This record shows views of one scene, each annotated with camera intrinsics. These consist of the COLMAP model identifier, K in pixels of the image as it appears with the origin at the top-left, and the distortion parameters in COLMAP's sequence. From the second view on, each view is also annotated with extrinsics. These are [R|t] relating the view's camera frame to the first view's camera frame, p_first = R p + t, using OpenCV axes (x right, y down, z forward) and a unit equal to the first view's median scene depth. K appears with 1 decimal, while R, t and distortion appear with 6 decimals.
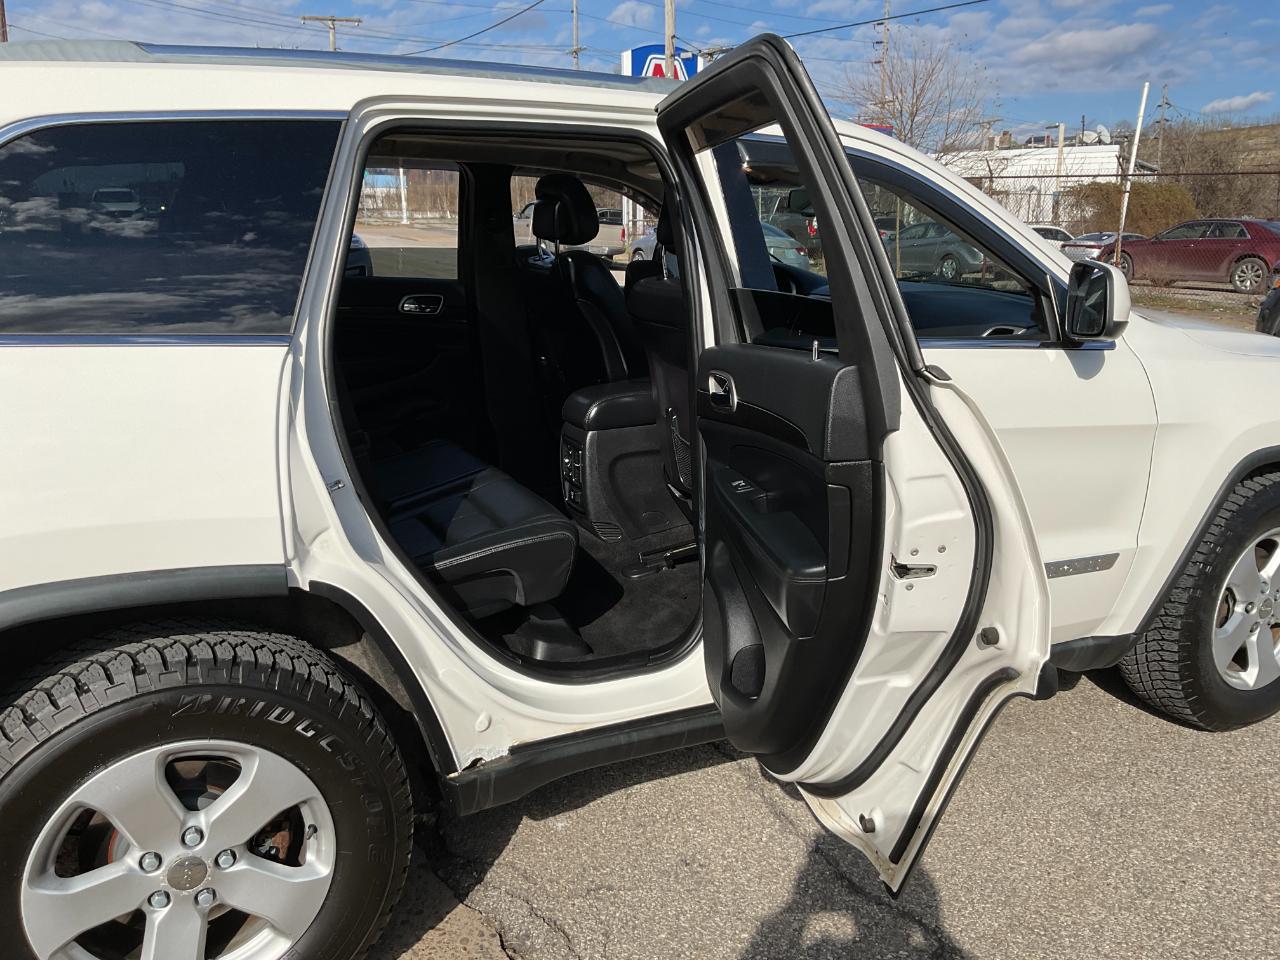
lens RADIAL K [[1049.7, 0, 640.0], [0, 1049.7, 480.0], [0, 0, 1]] dist [0.054357, -0.100834]
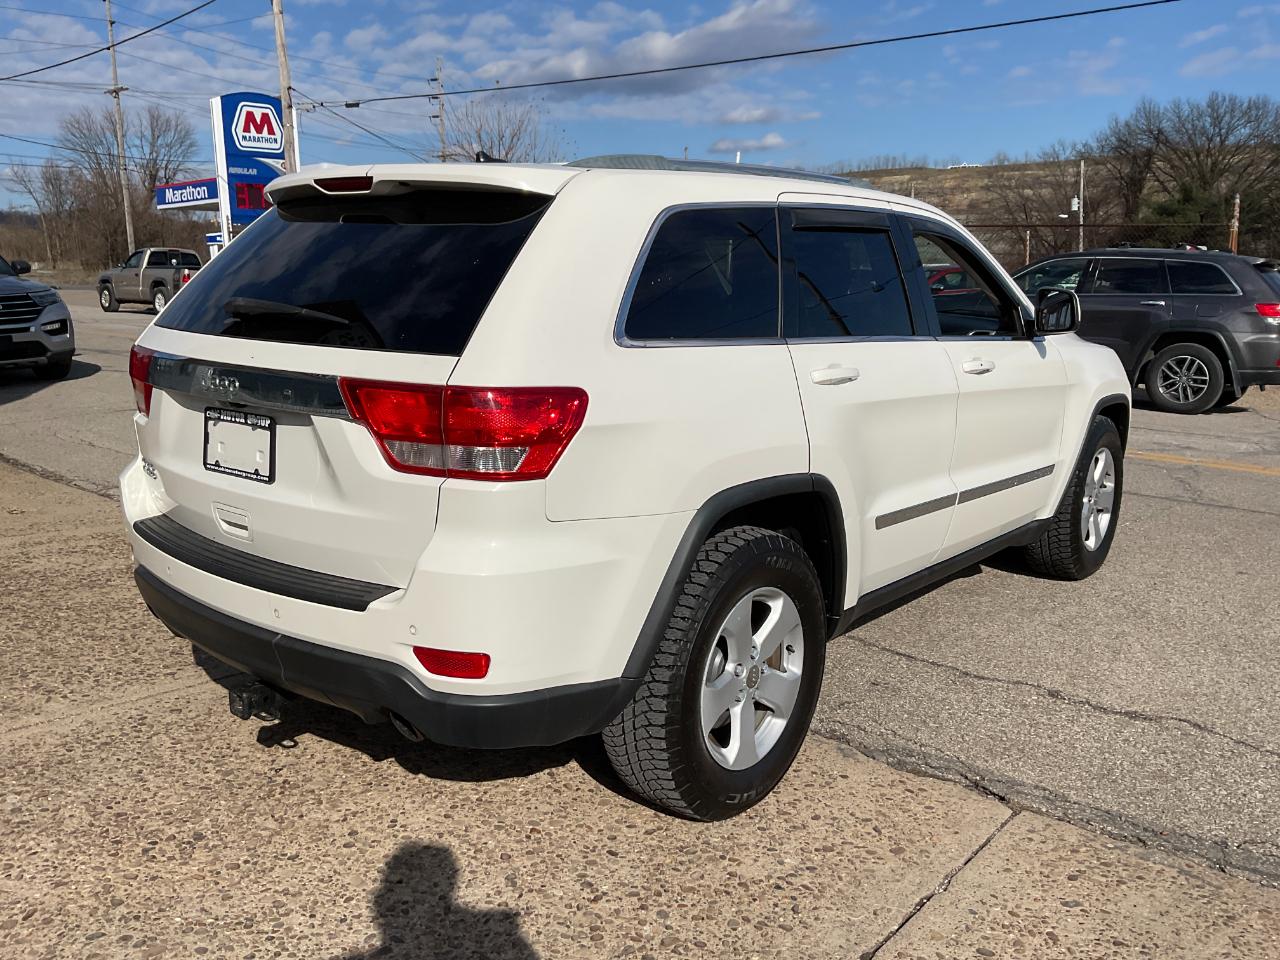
lens RADIAL K [[1052.6, 0, 646.0], [0, 1052.6, 481.4], [0, 0, 1]] dist [0.045534, -0.090288]
pose [[0.916808, -0.084981, 0.390180, -0.716062], [0.101629, 0.994575, -0.022180, 0.062792], [-0.386179, 0.059988, 0.920471, -0.247866]]
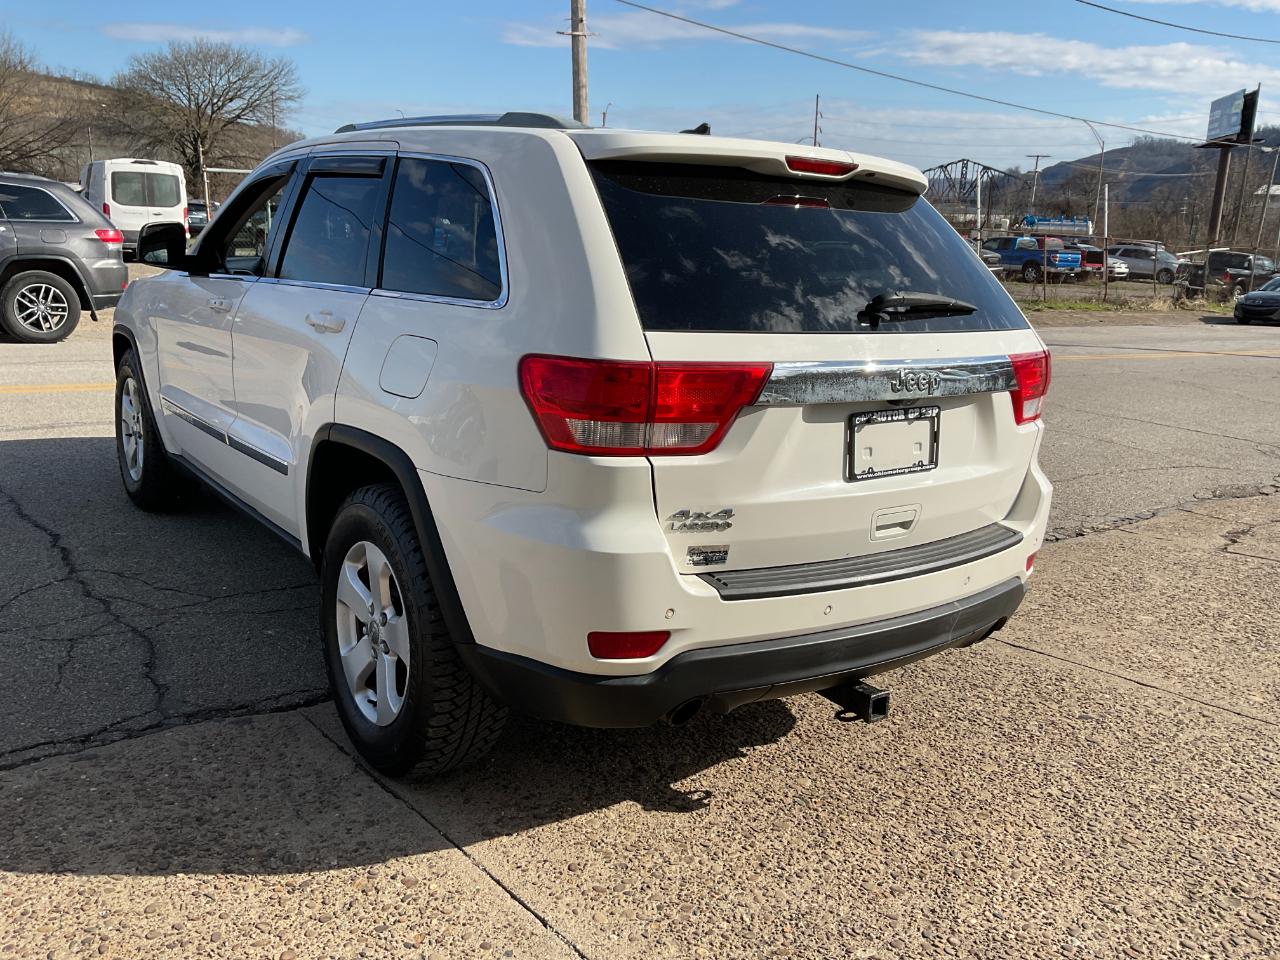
lens RADIAL K [[1049.7, 0, 640.0], [0, 1049.7, 480.0], [0, 0, 1]] dist [0.054357, -0.100834]
pose [[-0.143329, -0.253066, 0.956773, -1.467043], [0.190719, 0.941571, 0.277616, -0.266031], [-0.971125, 0.222265, -0.086690, 0.958184]]
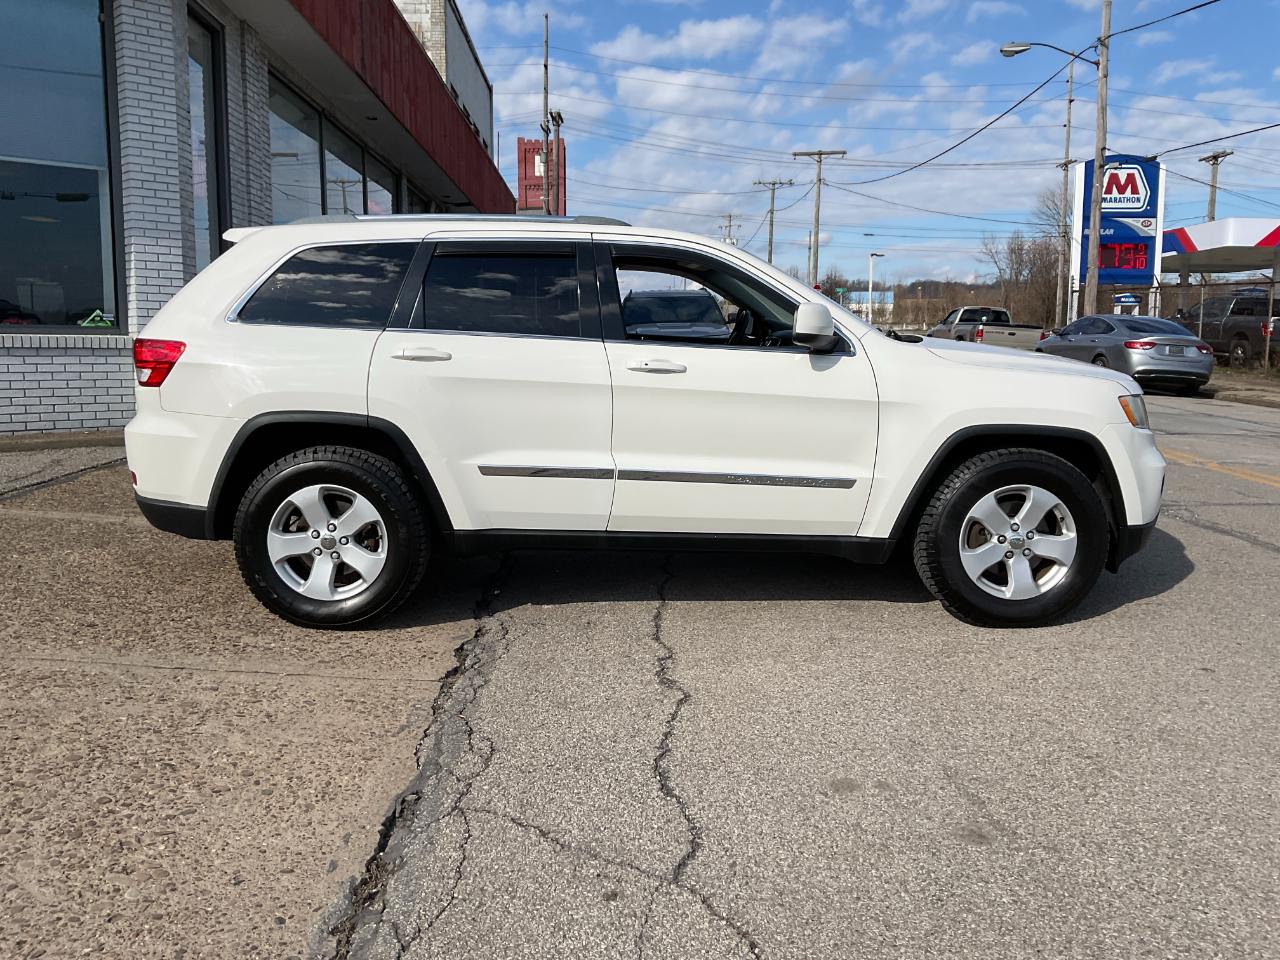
lens RADIAL K [[1043.3, 0, 646.1], [0, 1043.3, 479.1], [0, 0, 1]] dist [0.102296, -0.217855]
pose [[0.901378, 0.056877, -0.429281, 0.791848], [-0.101413, 0.991494, -0.081574, 0.217594], [0.420990, 0.117064, 0.899479, -0.561994]]
